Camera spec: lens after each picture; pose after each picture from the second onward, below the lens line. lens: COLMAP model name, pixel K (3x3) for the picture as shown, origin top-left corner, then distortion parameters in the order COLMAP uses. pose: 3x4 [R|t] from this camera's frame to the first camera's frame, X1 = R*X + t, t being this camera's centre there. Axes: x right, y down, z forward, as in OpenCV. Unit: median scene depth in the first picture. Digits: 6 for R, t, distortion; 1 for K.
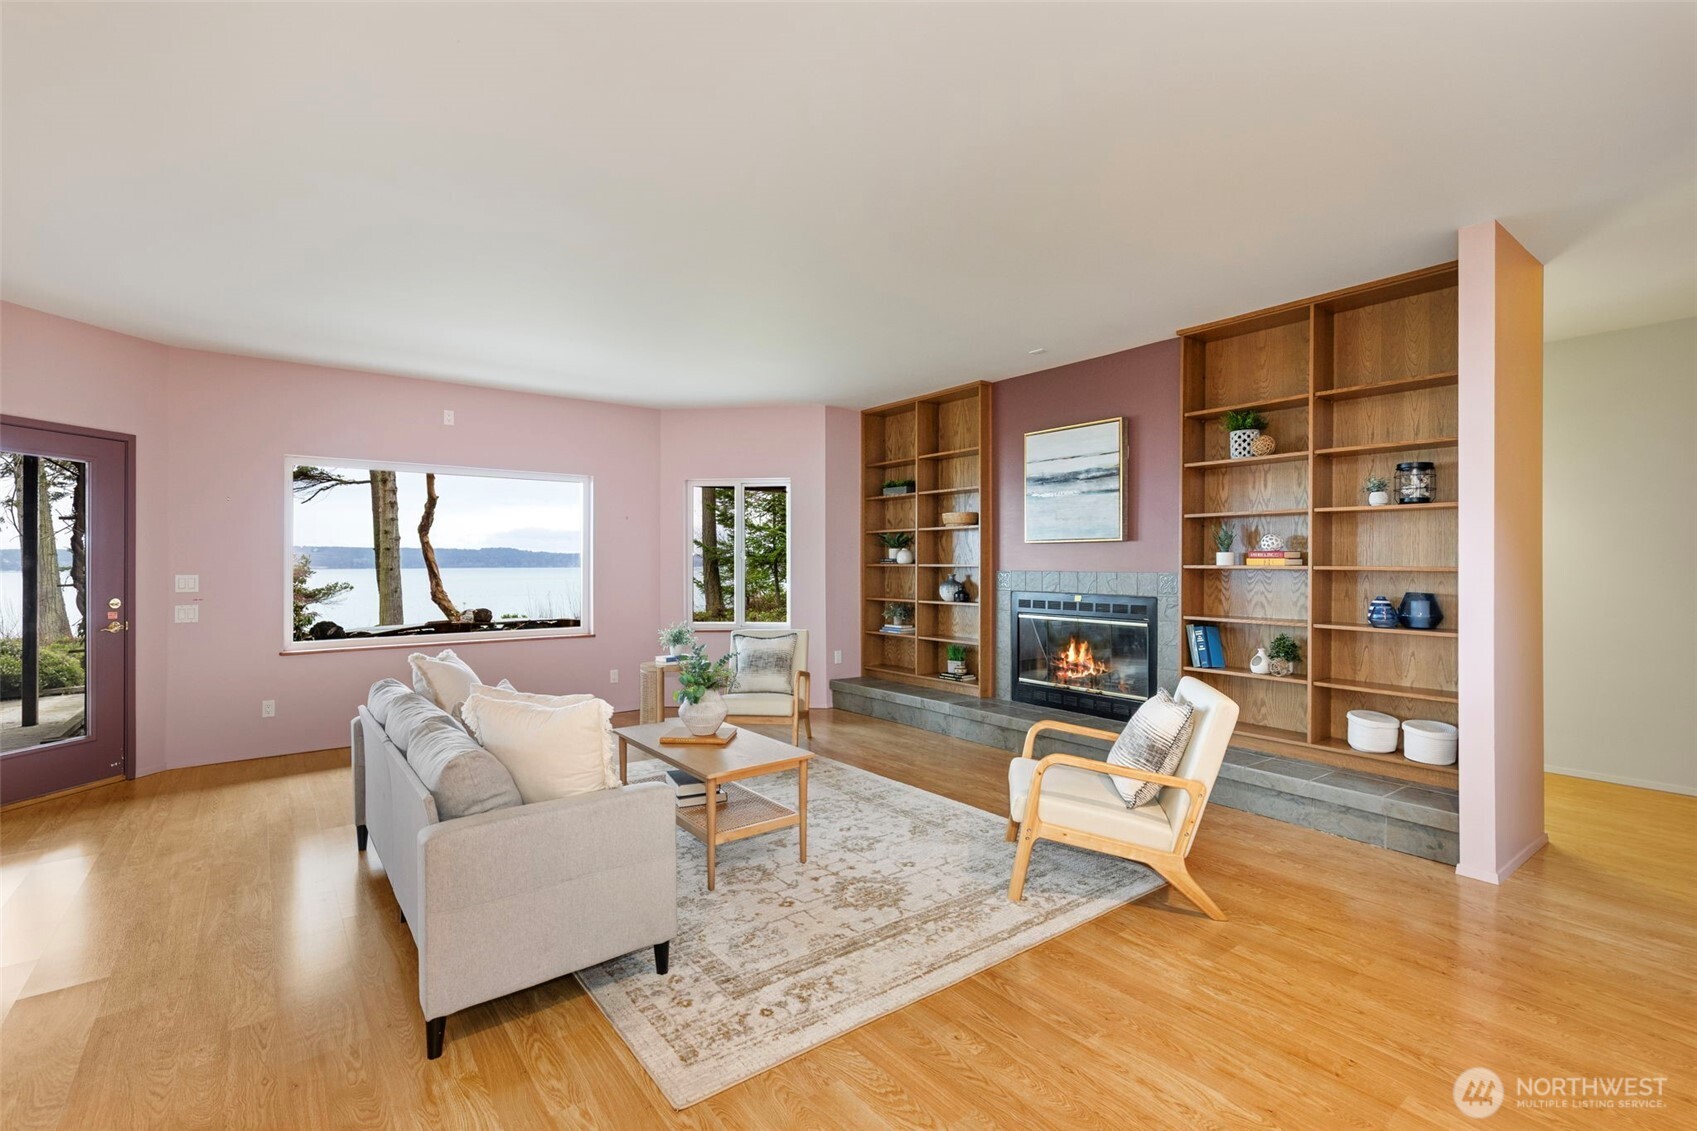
lens RADIAL K [[768.6, 0, 857.4], [0, 768.6, 570.9], [0, 0, 1]] dist [0.004048, -0.000512]
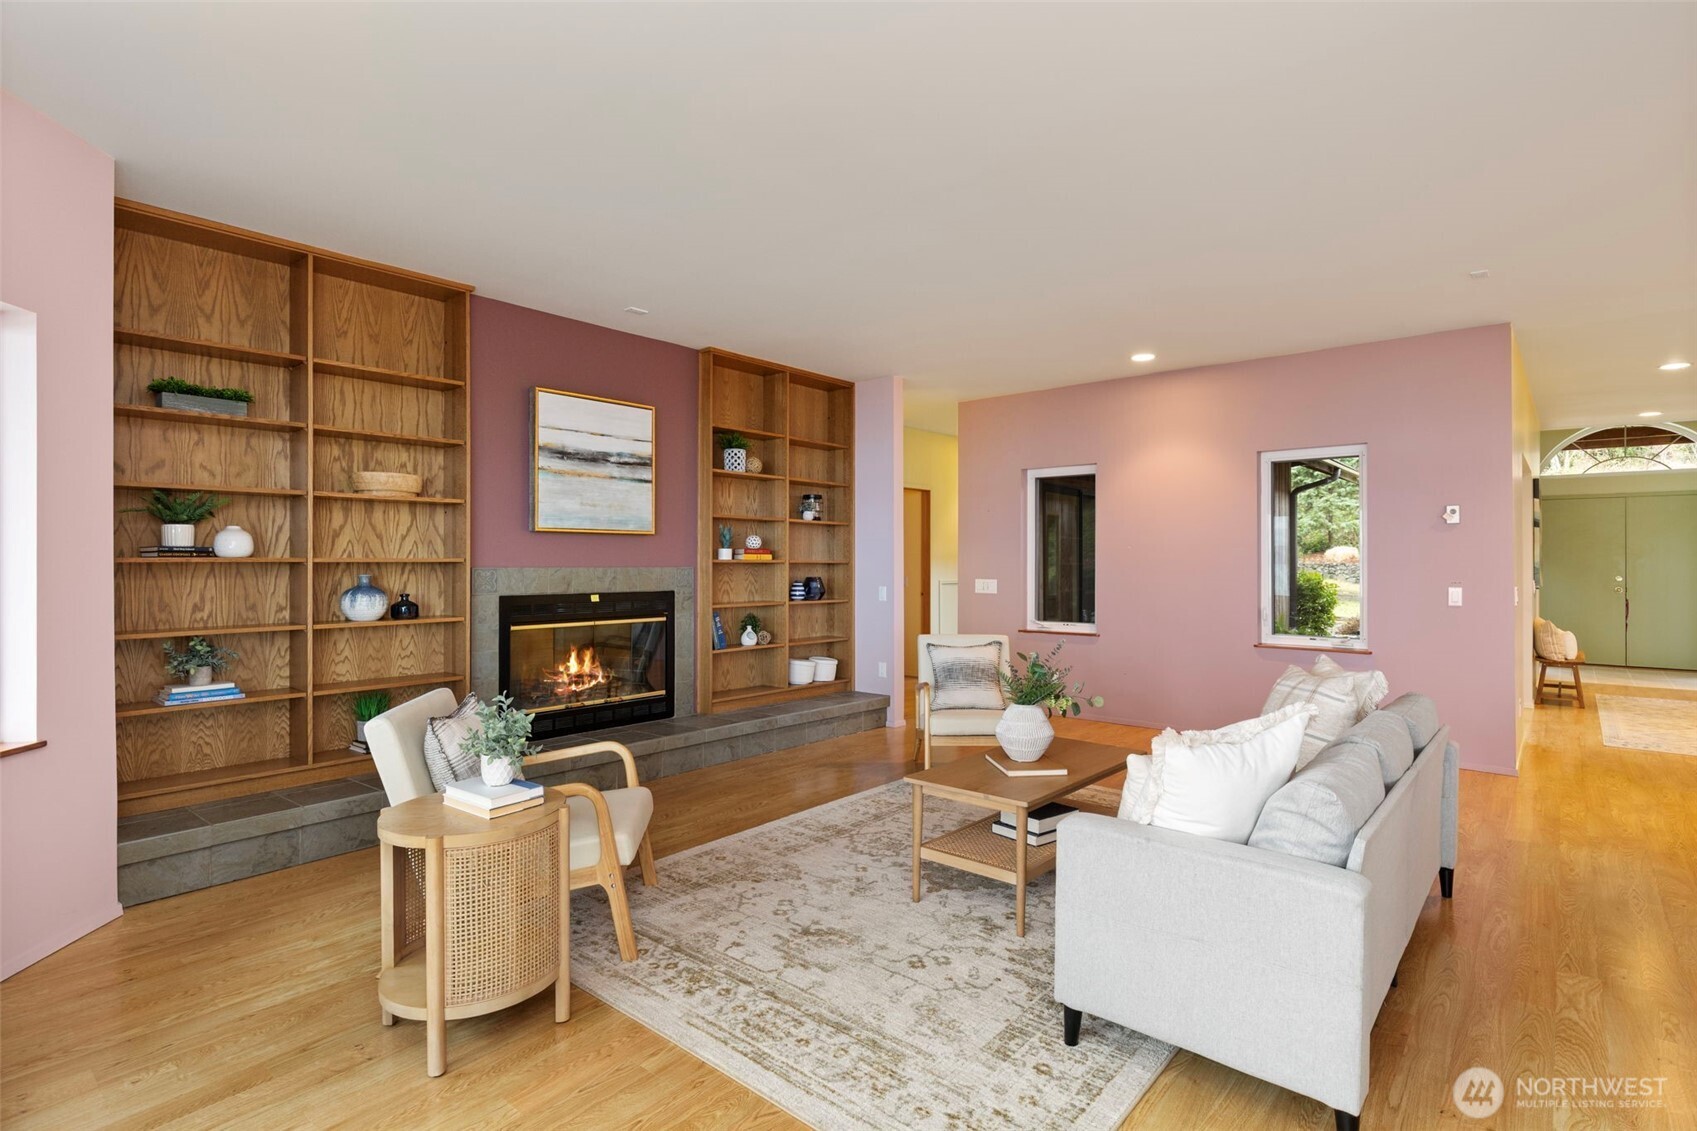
lens RADIAL K [[840.3, 0, 848.5], [0, 840.3, 565.5], [0, 0, 1]] dist [-0.000047, -0.000255]
pose [[-0.192121, -0.005145, 0.981358, -0.732020], [0.010818, 0.999914, 0.007360, -0.004547], [-0.981312, 0.012030, -0.192049, 0.945399]]
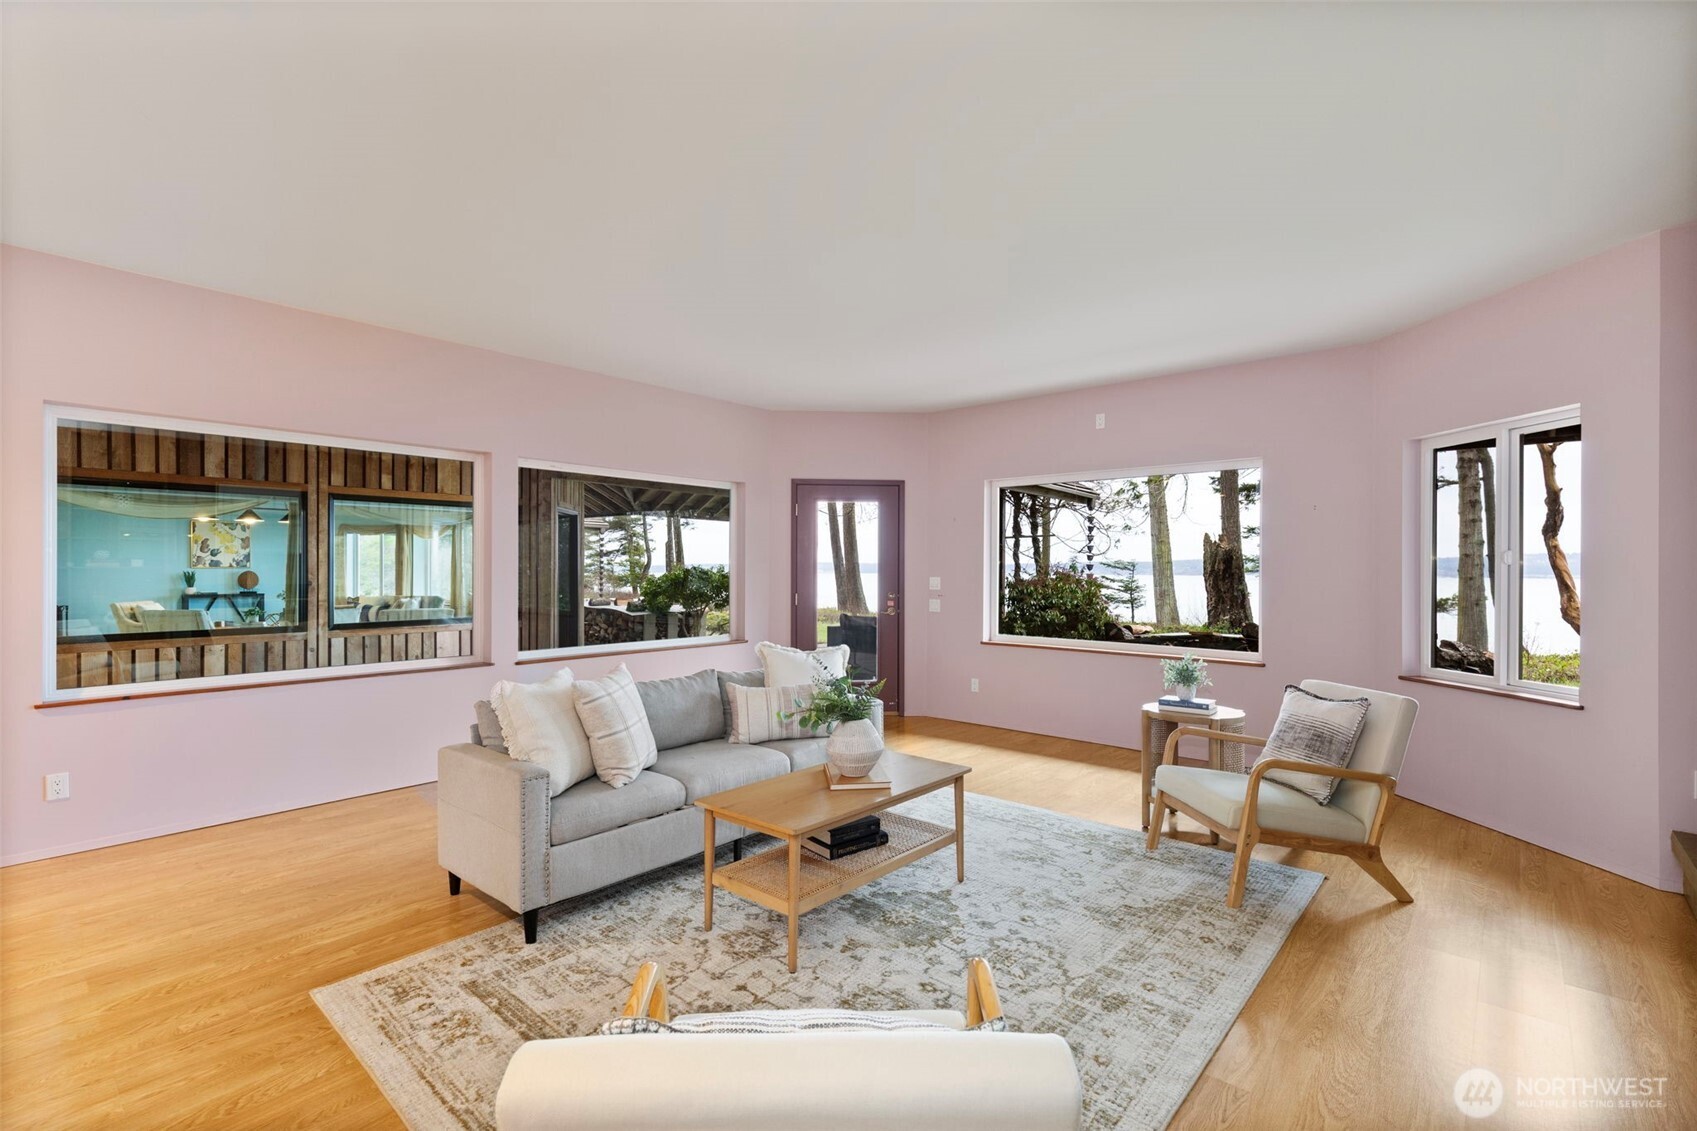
lens RADIAL K [[768.6, 0, 857.4], [0, 768.6, 570.9], [0, 0, 1]] dist [0.004048, -0.000512]
pose [[0.194466, 0.005182, -0.980896, 0.426750], [-0.016084, 0.999868, 0.002093, -0.006235], [0.980777, 0.015369, 0.194523, 0.582852]]
